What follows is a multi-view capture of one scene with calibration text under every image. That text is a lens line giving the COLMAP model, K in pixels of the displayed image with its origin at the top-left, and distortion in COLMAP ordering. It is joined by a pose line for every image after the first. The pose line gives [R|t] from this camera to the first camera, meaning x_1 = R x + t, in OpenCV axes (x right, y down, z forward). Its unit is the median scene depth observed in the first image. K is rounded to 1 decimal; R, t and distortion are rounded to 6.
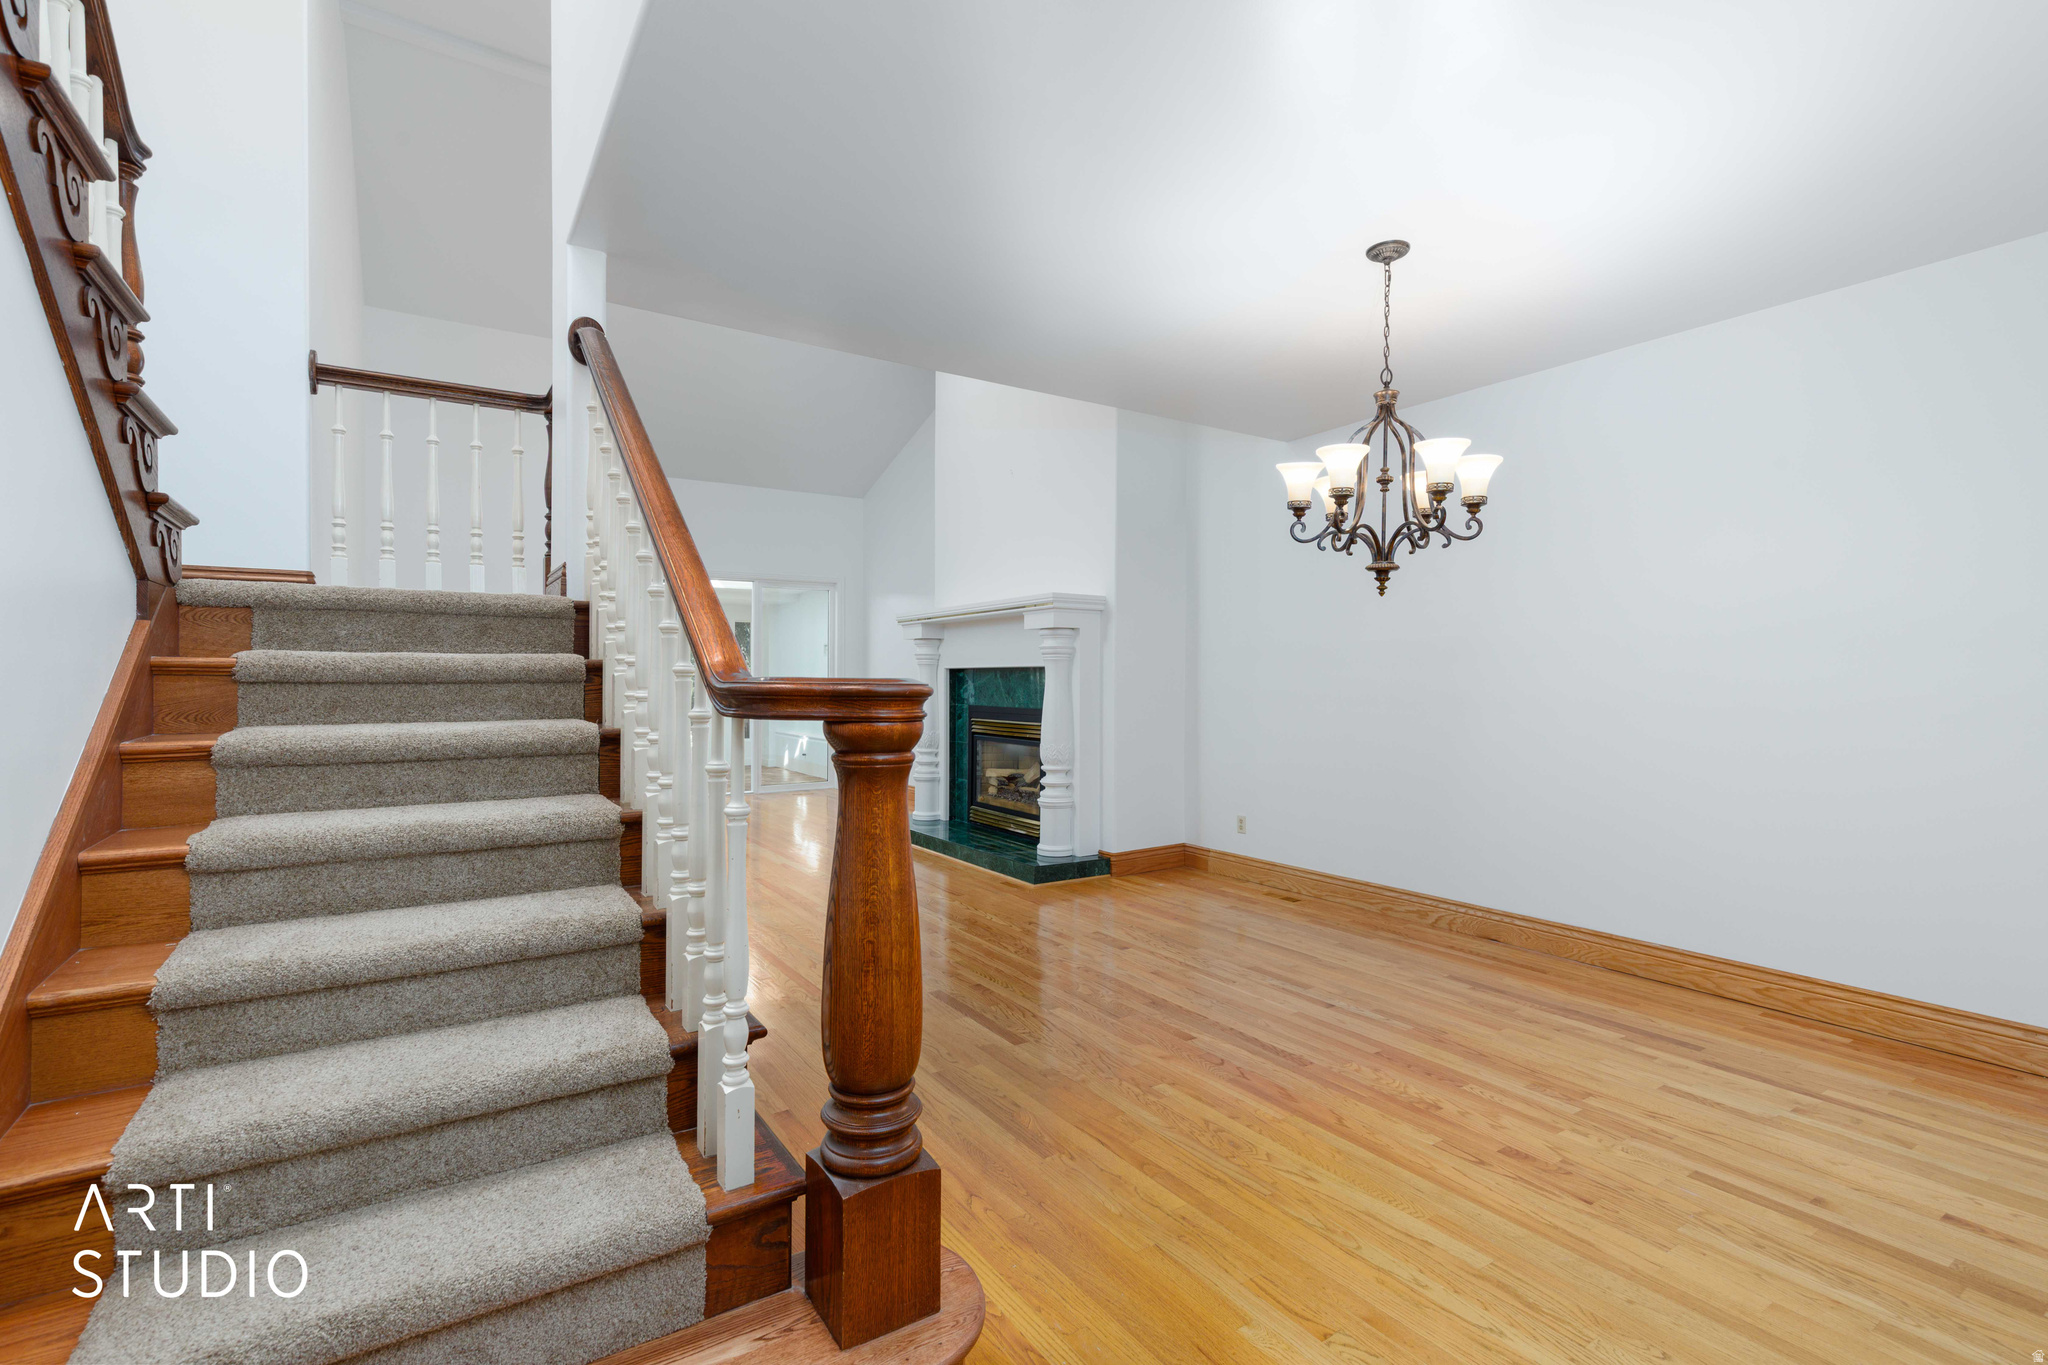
lens RADIAL K [[944.1, 0, 1030.7], [0, 944.1, 673.3], [0, 0, 1]] dist [-0.003225, 0.000167]
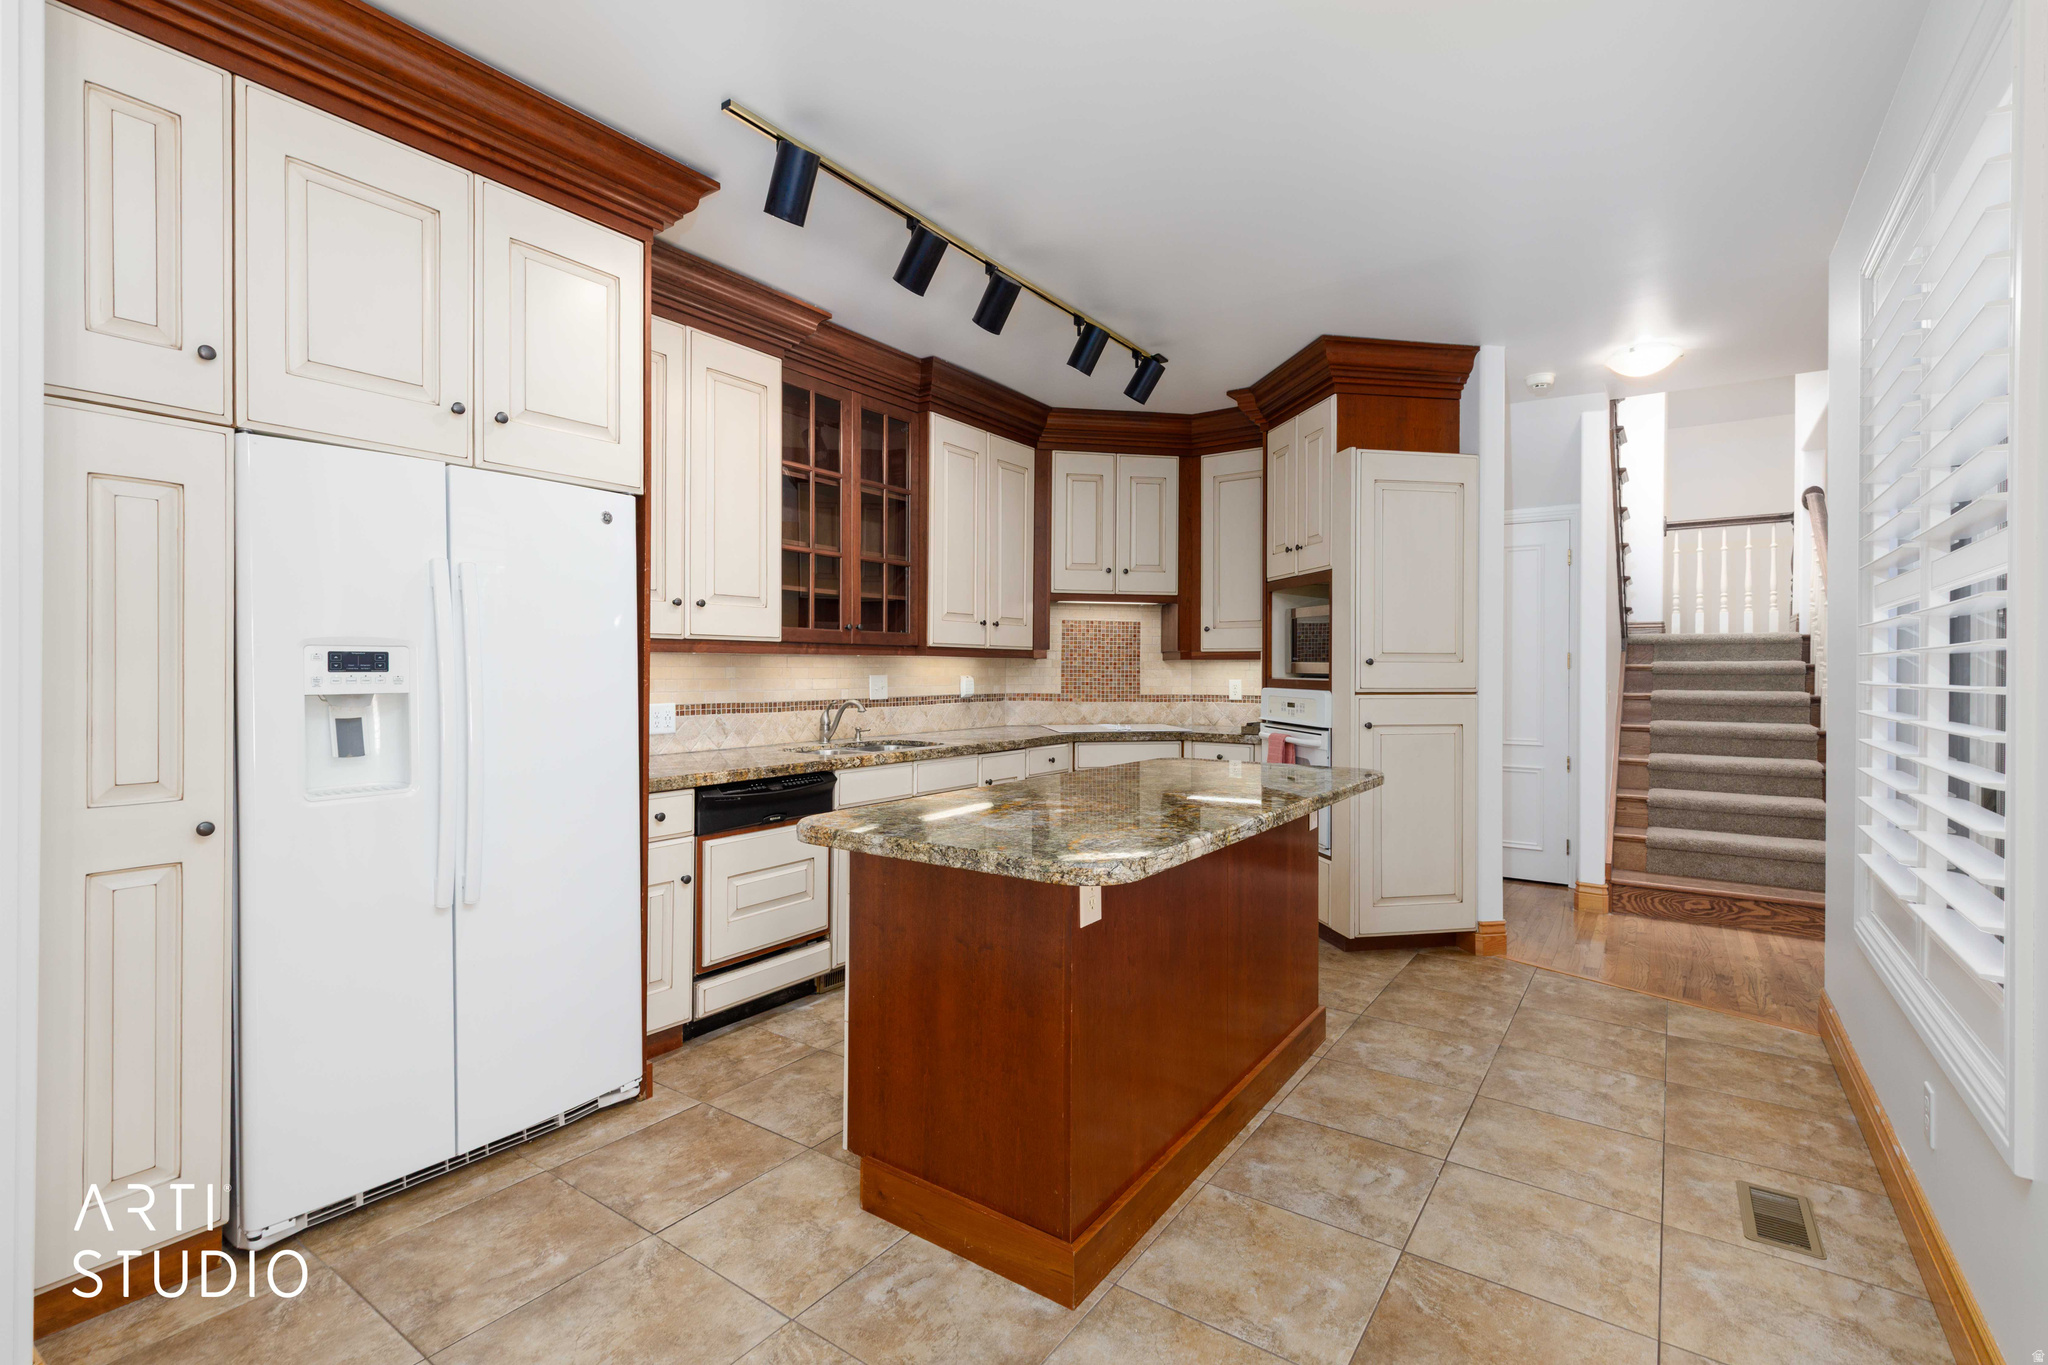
lens RADIAL K [[944.1, 0, 1015.4], [0, 944.1, 670.1], [0, 0, 1]] dist [-0.003225, 0.000167]
pose [[0.374766, -0.000303, -0.927119, 0.828056], [-0.003490, 0.999992, -0.001738, 0.008913], [0.927113, 0.003887, 0.374763, -1.444416]]
